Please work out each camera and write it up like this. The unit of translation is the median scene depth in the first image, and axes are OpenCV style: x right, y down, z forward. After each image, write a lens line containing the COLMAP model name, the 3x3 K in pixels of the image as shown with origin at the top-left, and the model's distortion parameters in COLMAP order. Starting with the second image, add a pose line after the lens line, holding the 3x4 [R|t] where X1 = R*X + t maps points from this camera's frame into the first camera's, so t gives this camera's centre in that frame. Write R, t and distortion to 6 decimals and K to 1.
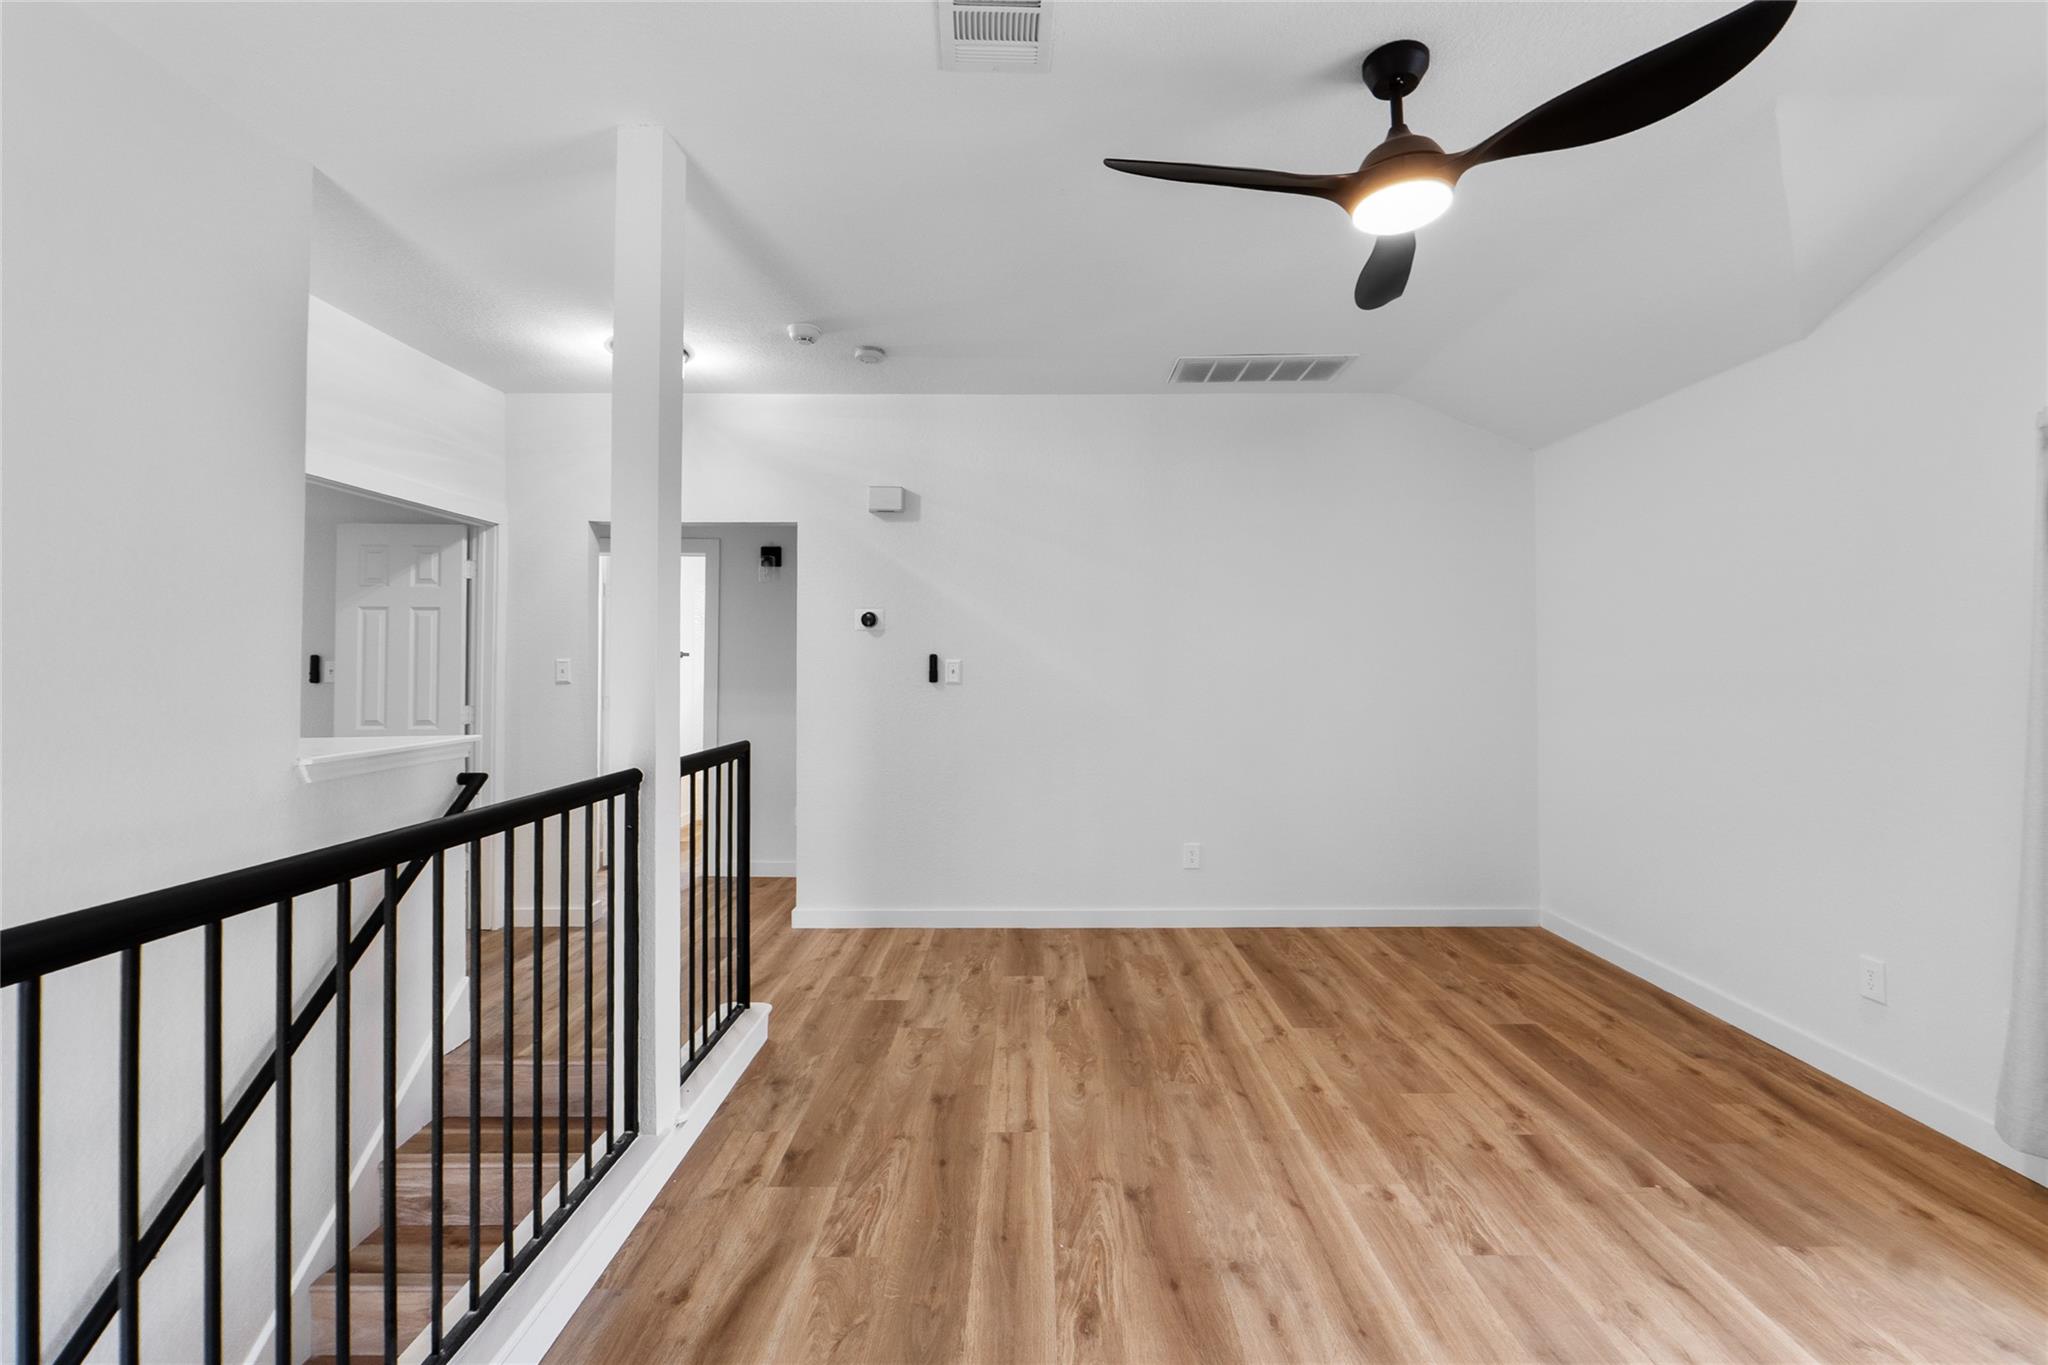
lens RADIAL K [[855.6, 0, 1020.0], [0, 855.6, 674.4], [0, 0, 1]] dist [-0.006699, -0.001174]
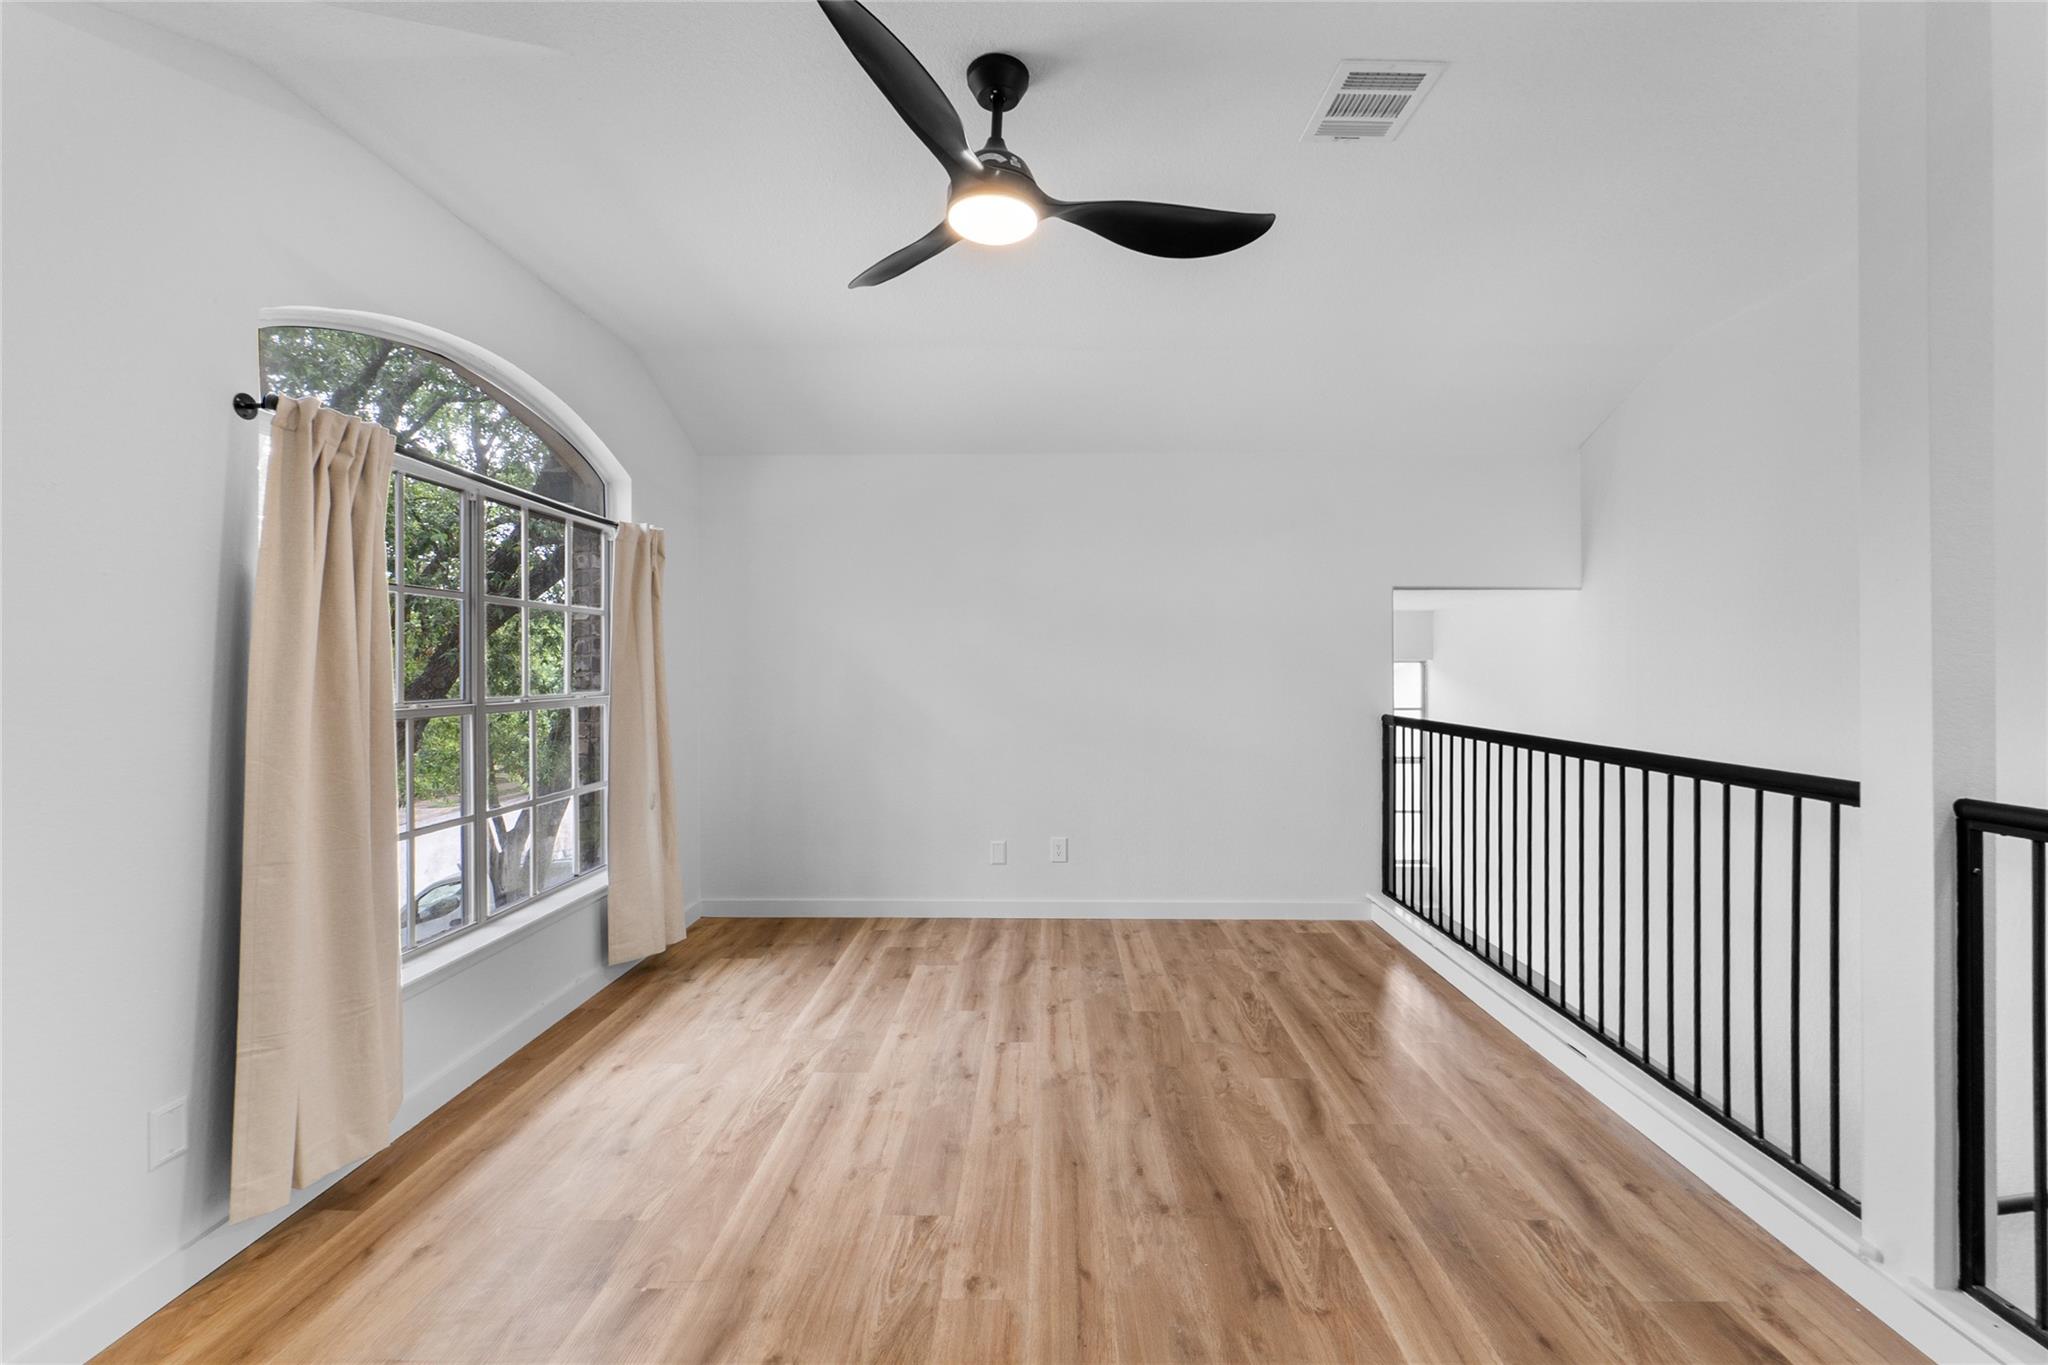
lens RADIAL K [[855.6, 0, 1030.6], [0, 855.6, 669.5], [0, 0, 1]] dist [-0.006699, -0.001174]
pose [[-0.999950, 0.008433, 0.005411, 0.356589], [0.008500, 0.999886, 0.012488, -0.013708], [-0.005305, 0.012534, -0.999907, 1.810025]]
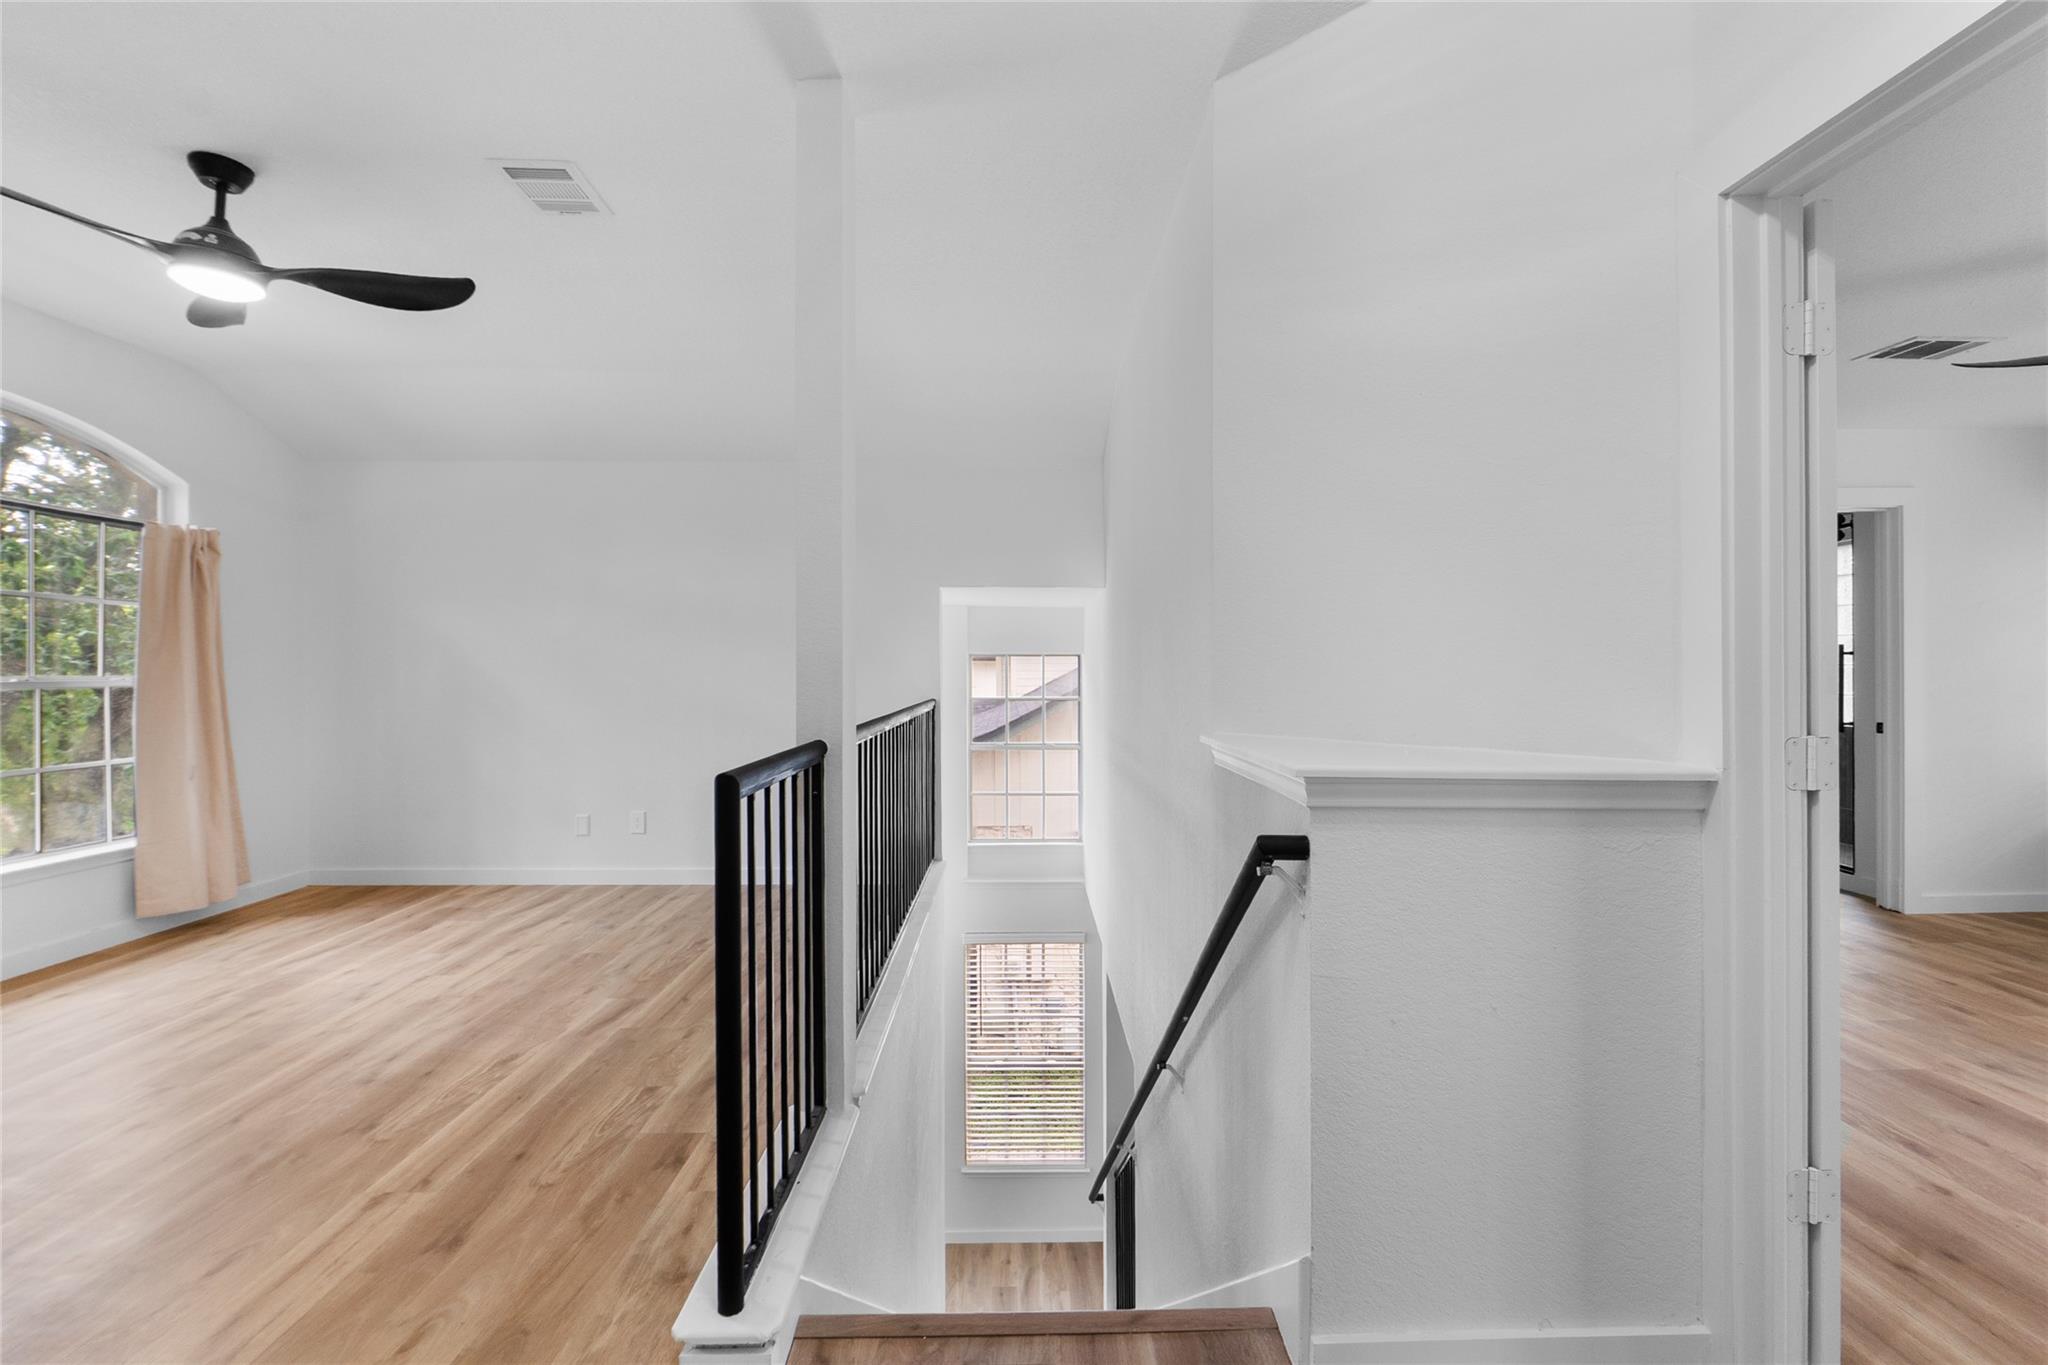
lens RADIAL K [[855.6, 0, 1035.4], [0, 855.6, 682.5], [0, 0, 1]] dist [-0.006699, -0.001174]
pose [[-0.999298, 0.004193, -0.037235, -0.672088], [0.003318, 0.999718, 0.023525, 0.018531], [0.037323, 0.023385, -0.999030, 2.073495]]
